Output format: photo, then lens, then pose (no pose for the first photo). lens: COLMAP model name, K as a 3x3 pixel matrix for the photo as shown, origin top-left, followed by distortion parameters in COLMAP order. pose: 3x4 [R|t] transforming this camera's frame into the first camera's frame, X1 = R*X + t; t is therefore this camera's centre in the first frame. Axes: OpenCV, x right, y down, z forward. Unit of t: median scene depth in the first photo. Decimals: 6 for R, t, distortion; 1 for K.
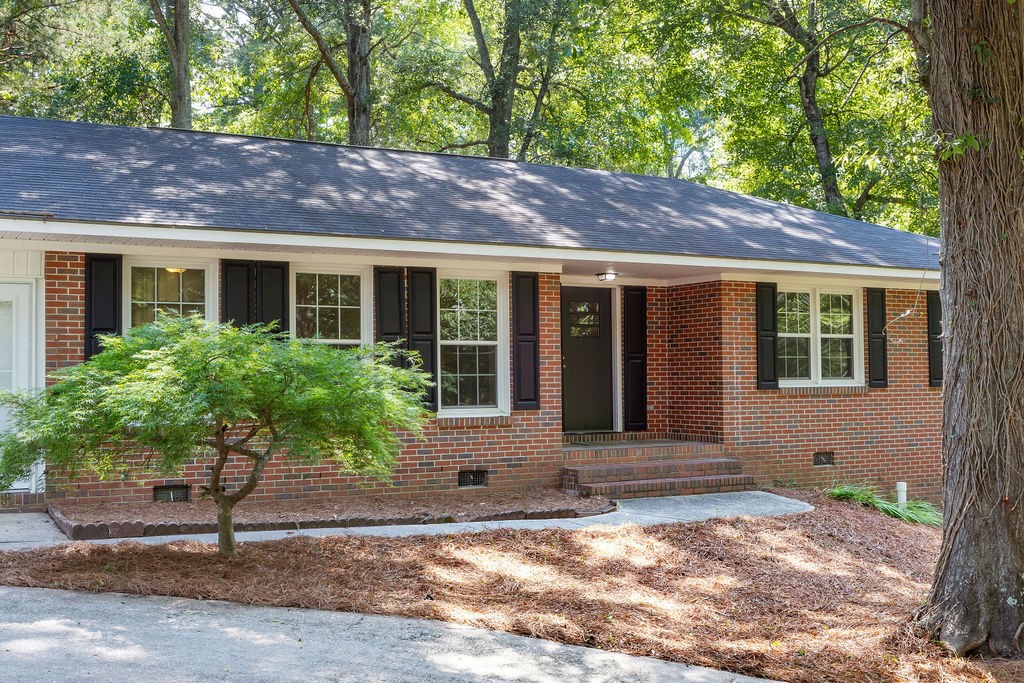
lens RADIAL K [[1177.4, 0, 512.0], [0, 1177.4, 341.5], [0, 0, 1]] dist [-0.025843, -0.026371]
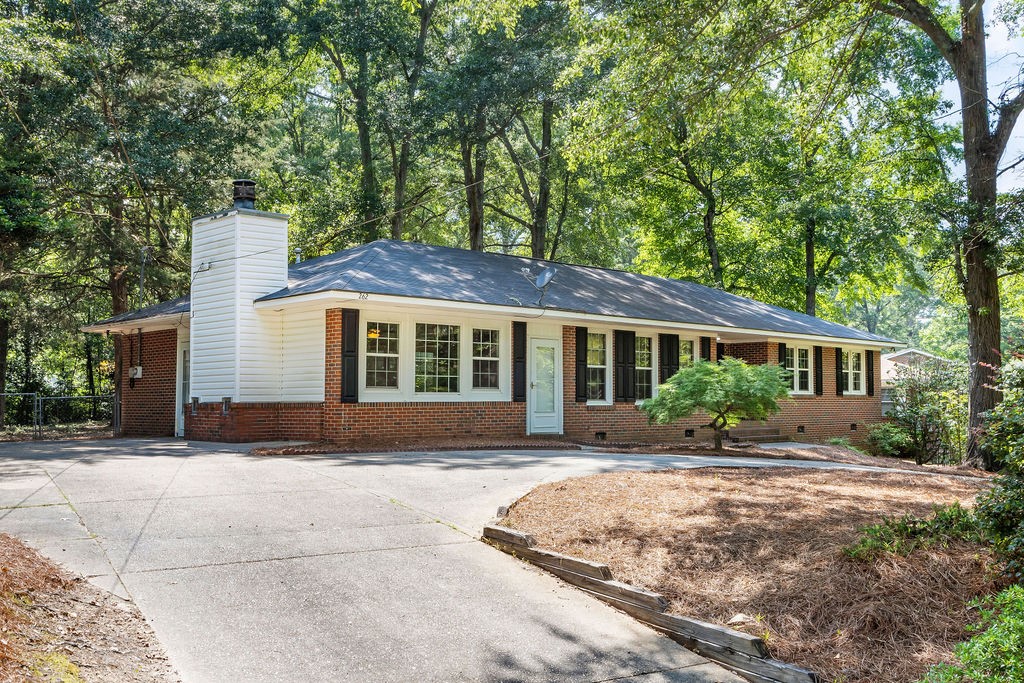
lens RADIAL K [[1026.7, 0, 512.0], [0, 1026.7, 341.5], [0, 0, 1]] dist [-0.012912, -0.004910]
pose [[0.961543, 0.025718, 0.273447, -0.814133], [-0.018366, 0.999399, -0.029413, 0.009816], [-0.274039, 0.023260, 0.961437, -0.664700]]
